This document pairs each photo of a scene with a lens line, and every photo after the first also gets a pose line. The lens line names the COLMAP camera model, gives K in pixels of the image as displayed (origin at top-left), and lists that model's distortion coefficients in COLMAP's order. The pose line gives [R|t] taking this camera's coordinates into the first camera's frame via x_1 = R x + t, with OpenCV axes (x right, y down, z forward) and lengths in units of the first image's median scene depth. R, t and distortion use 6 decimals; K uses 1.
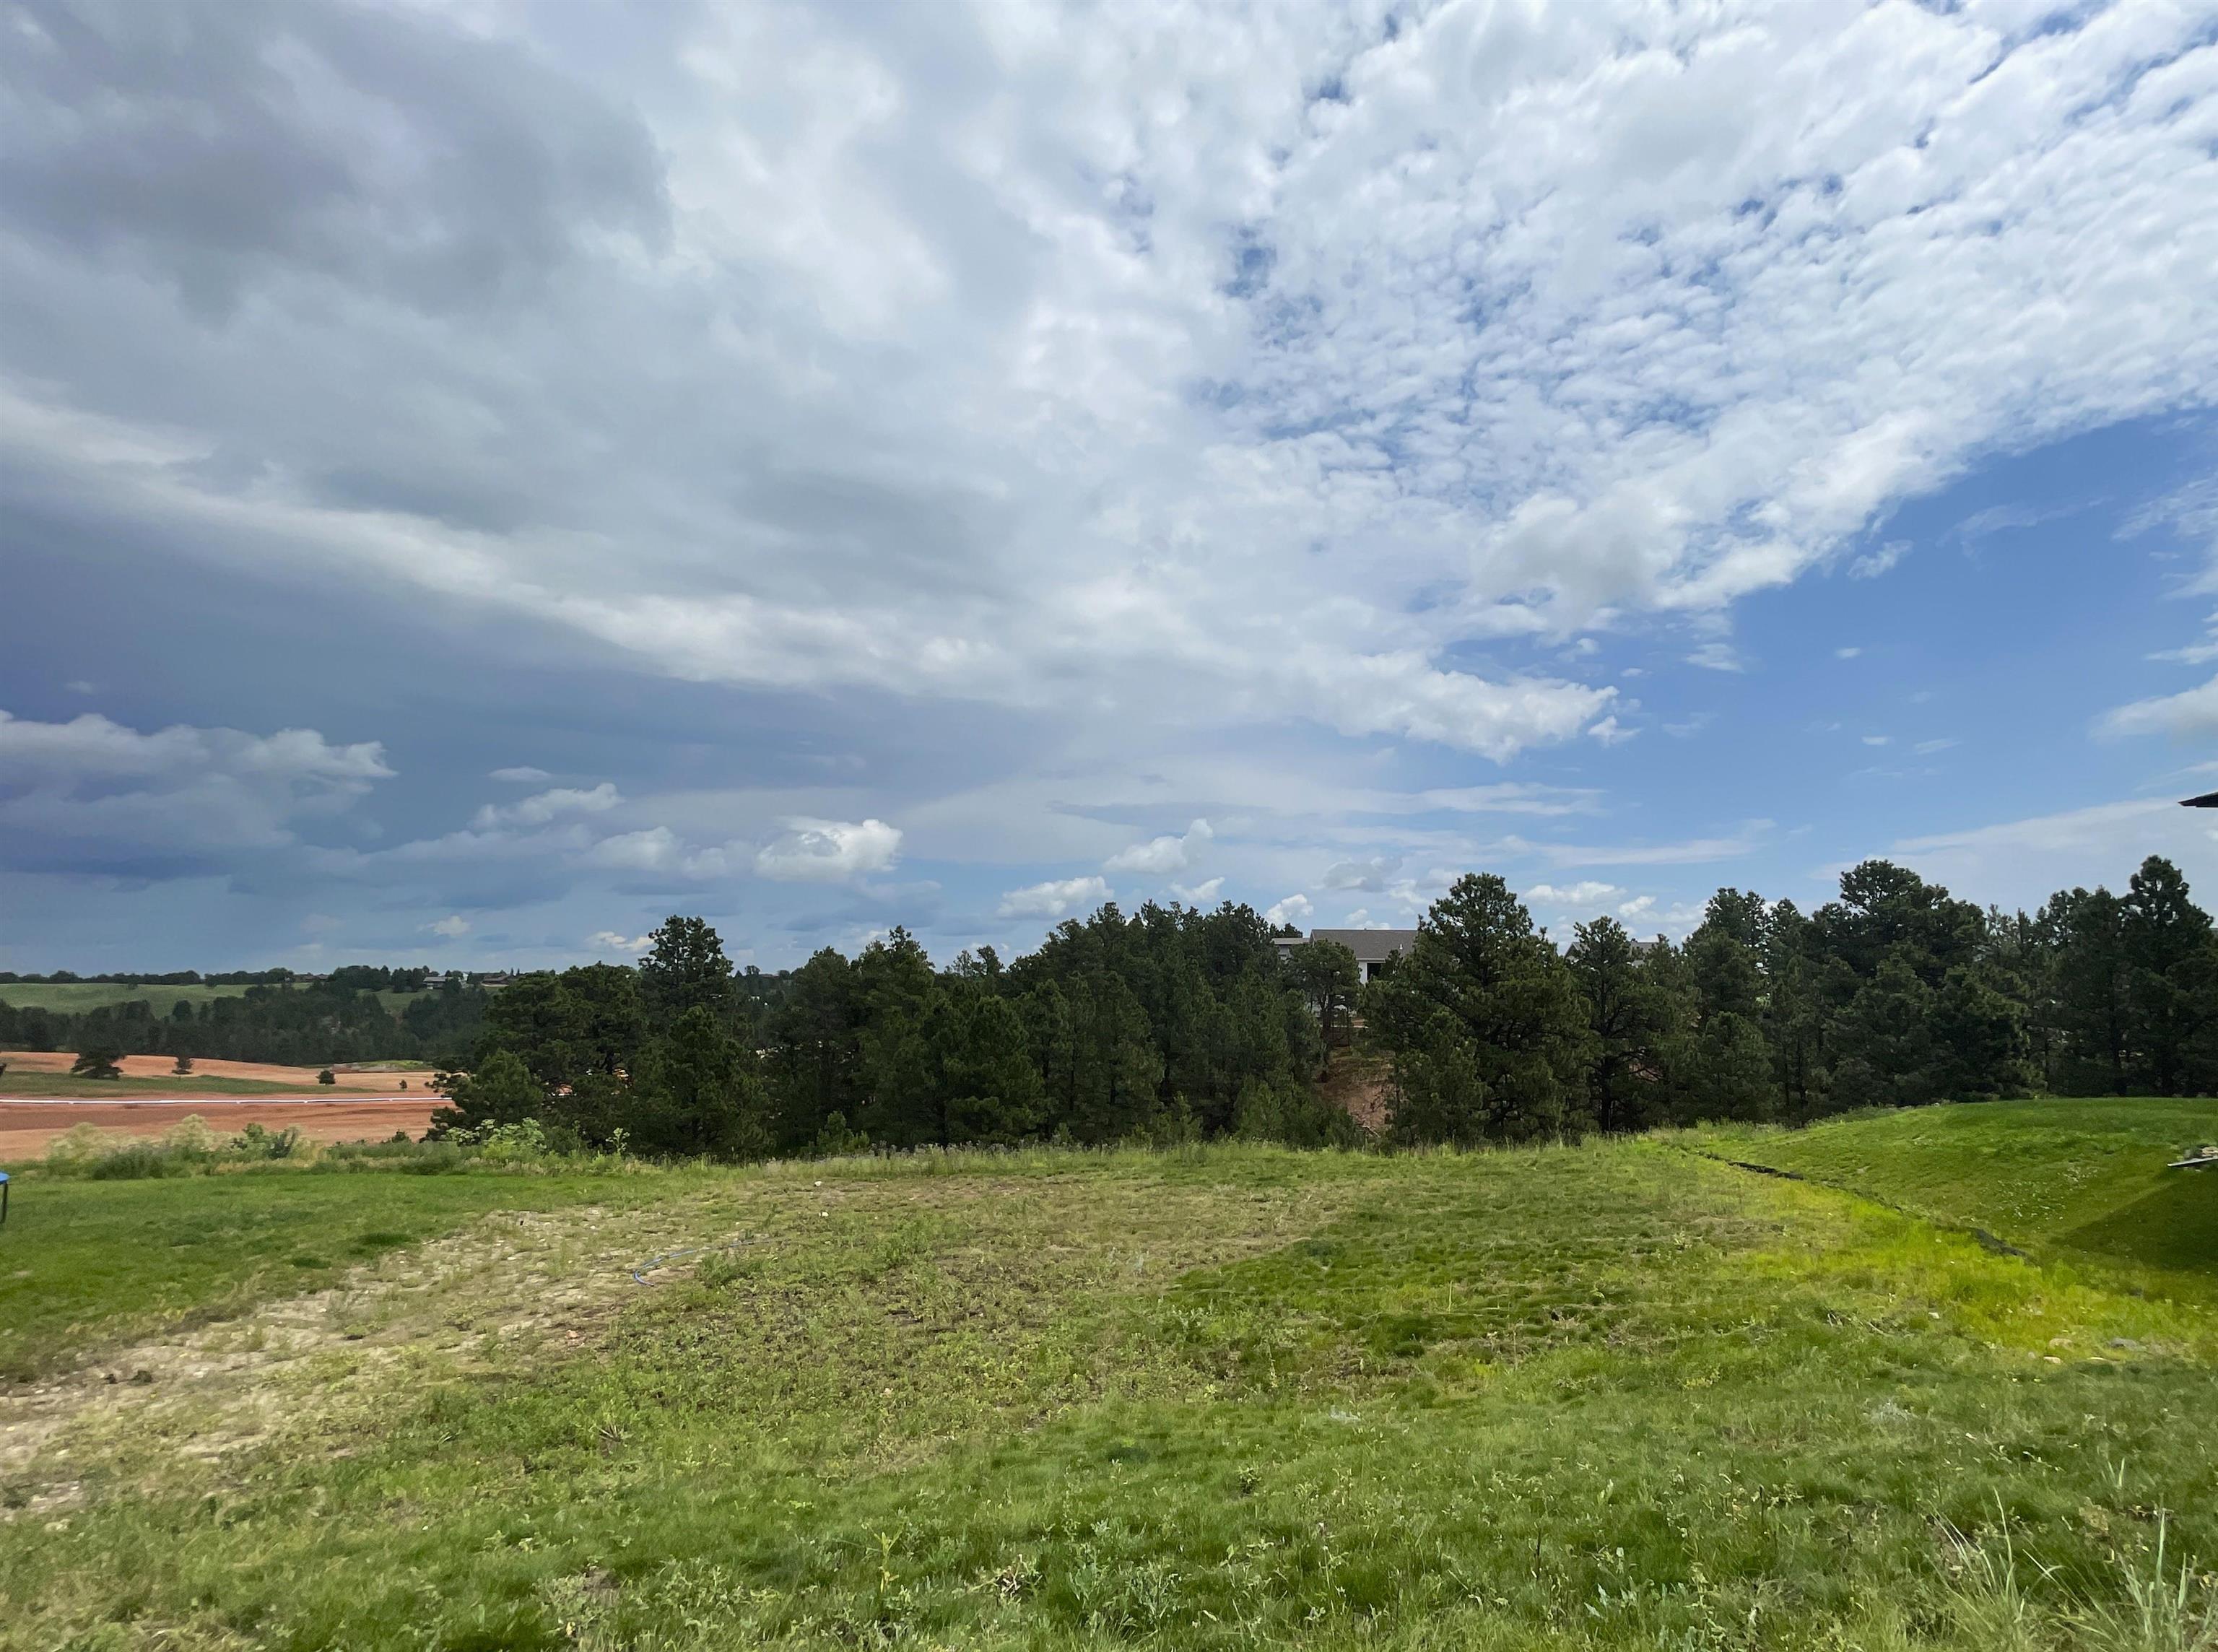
lens RADIAL K [[970.1, 0, 1221.4], [0, 970.1, 913.4], [0, 0, 1]] dist [0.015395, -0.028151]
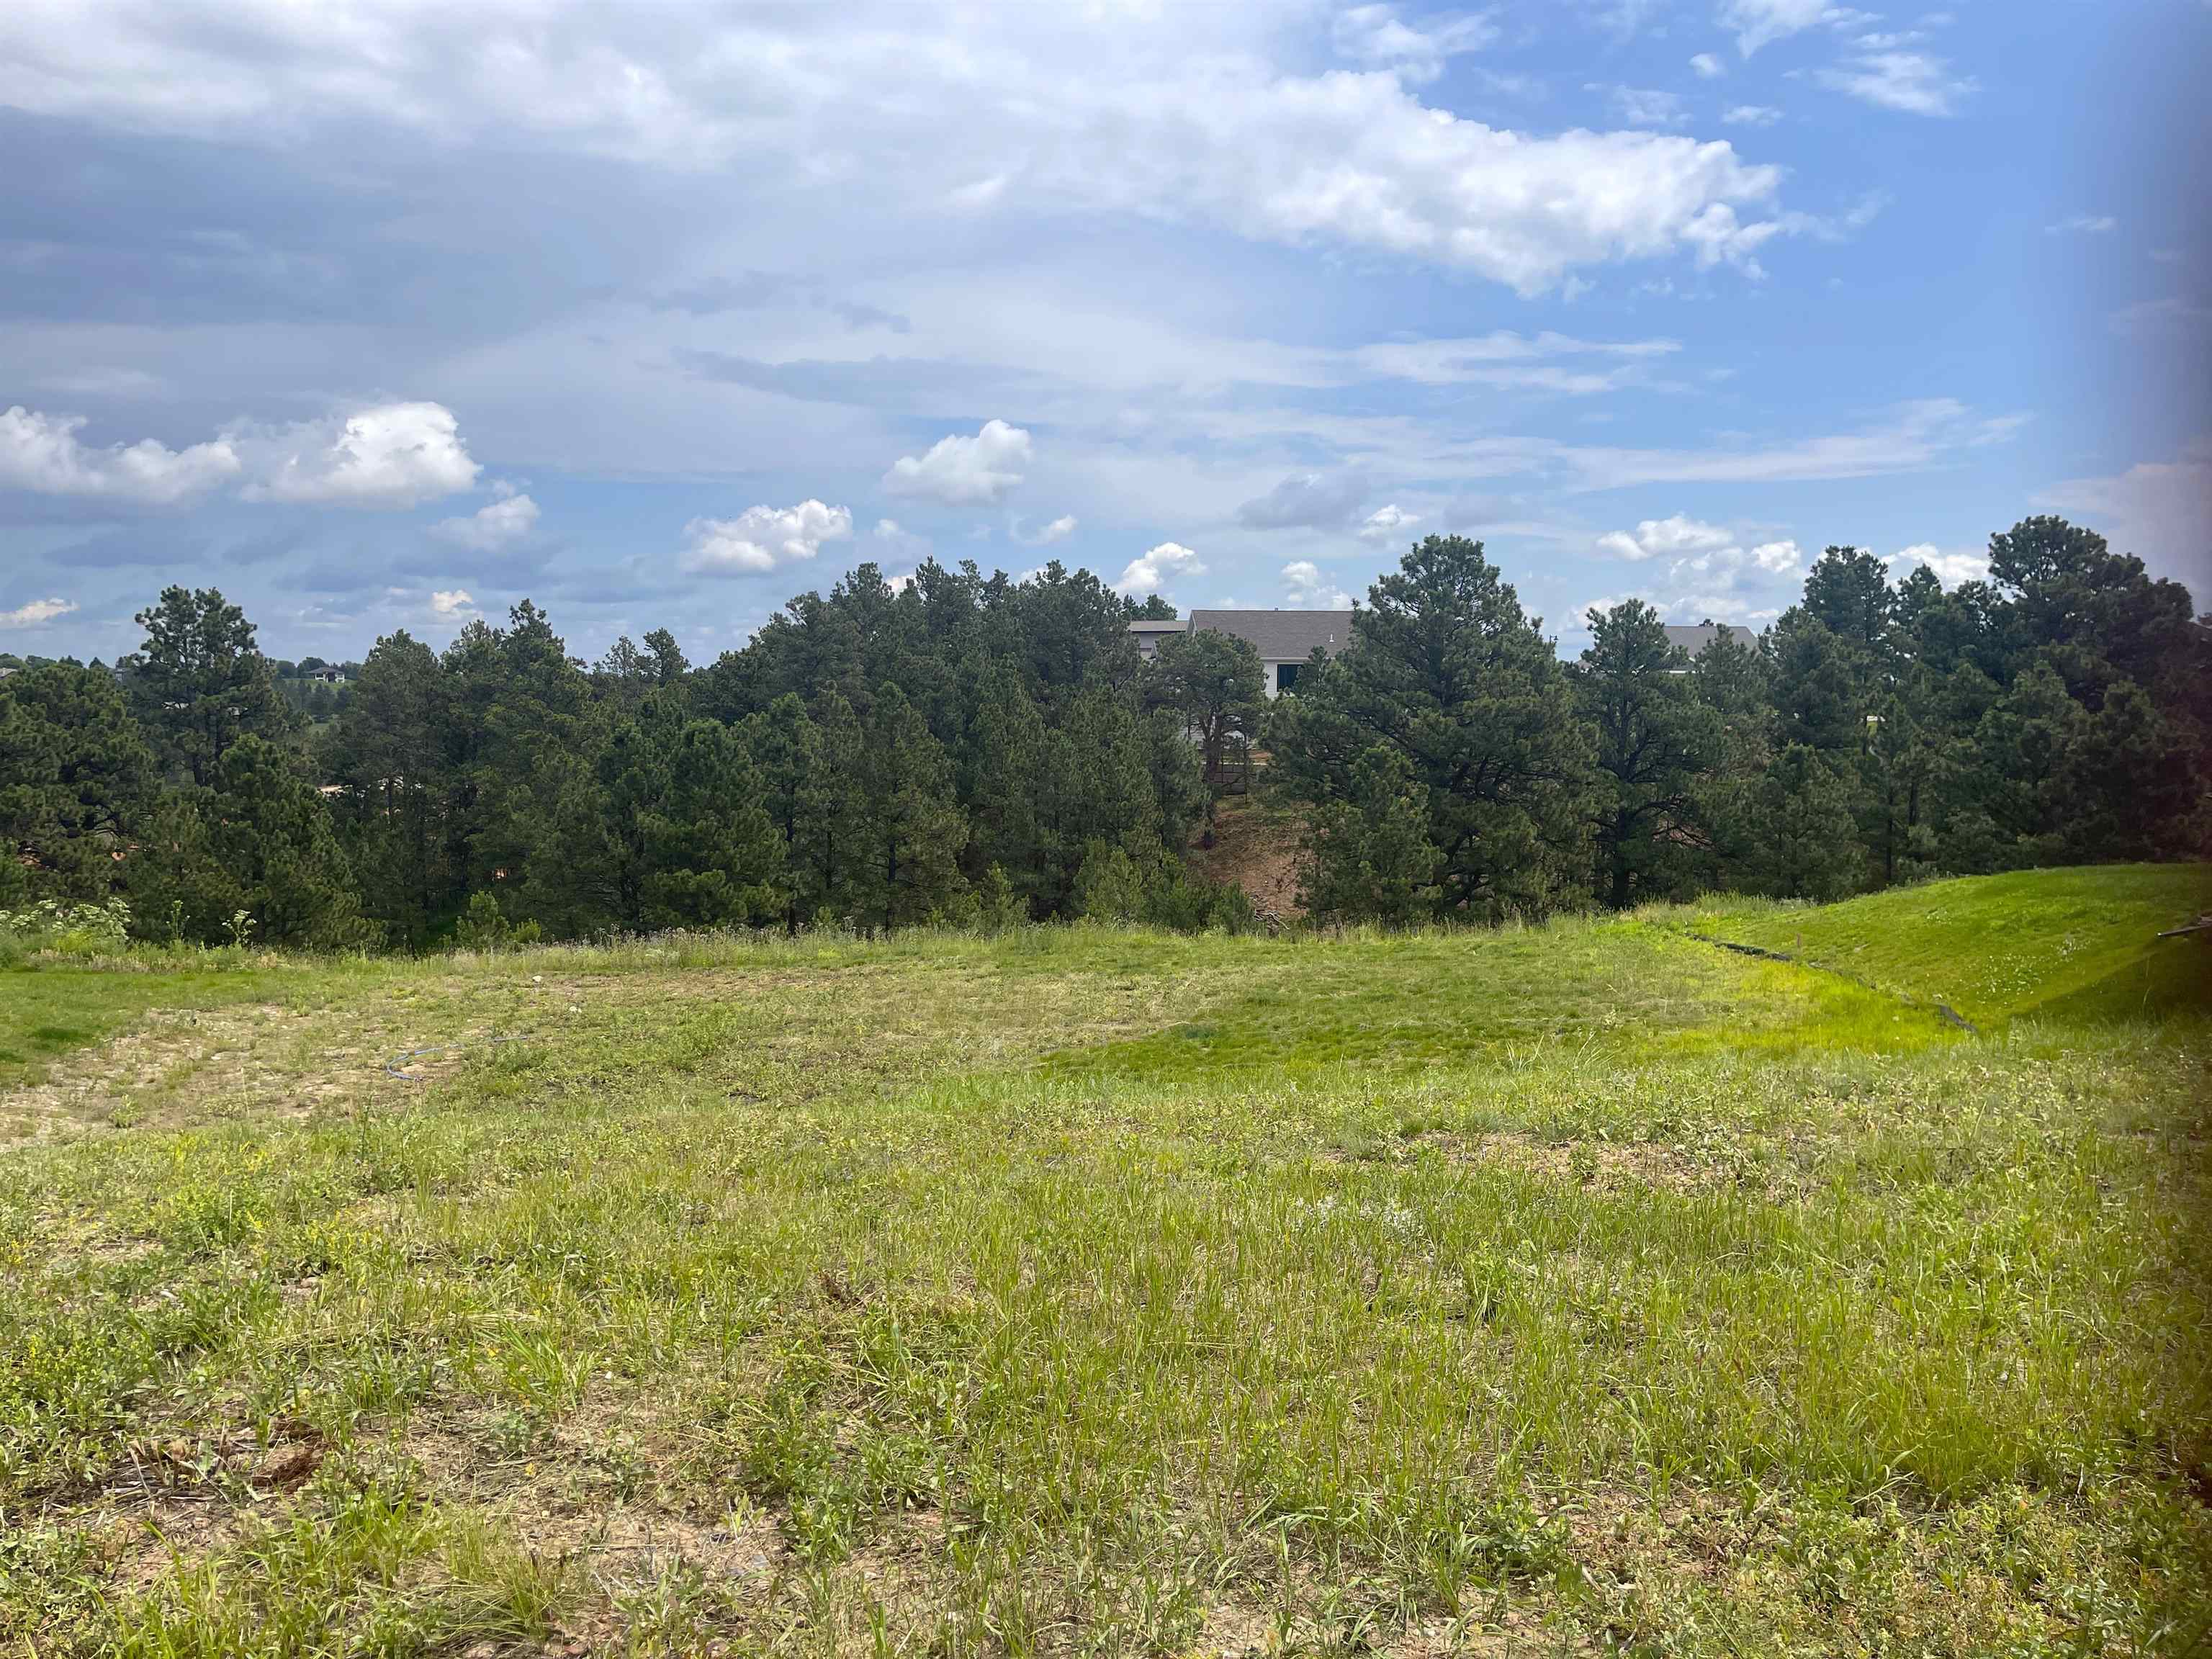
lens RADIAL K [[1626.0, 0, 1106.0], [0, 1626.0, 829.5], [0, 0, 1]] dist [0.090823, -0.190719]
pose [[0.999120, -0.001258, 0.041922, -0.013604], [-0.005409, 0.987336, 0.158548, -0.019984], [-0.041590, -0.158635, 0.986461, -0.126466]]
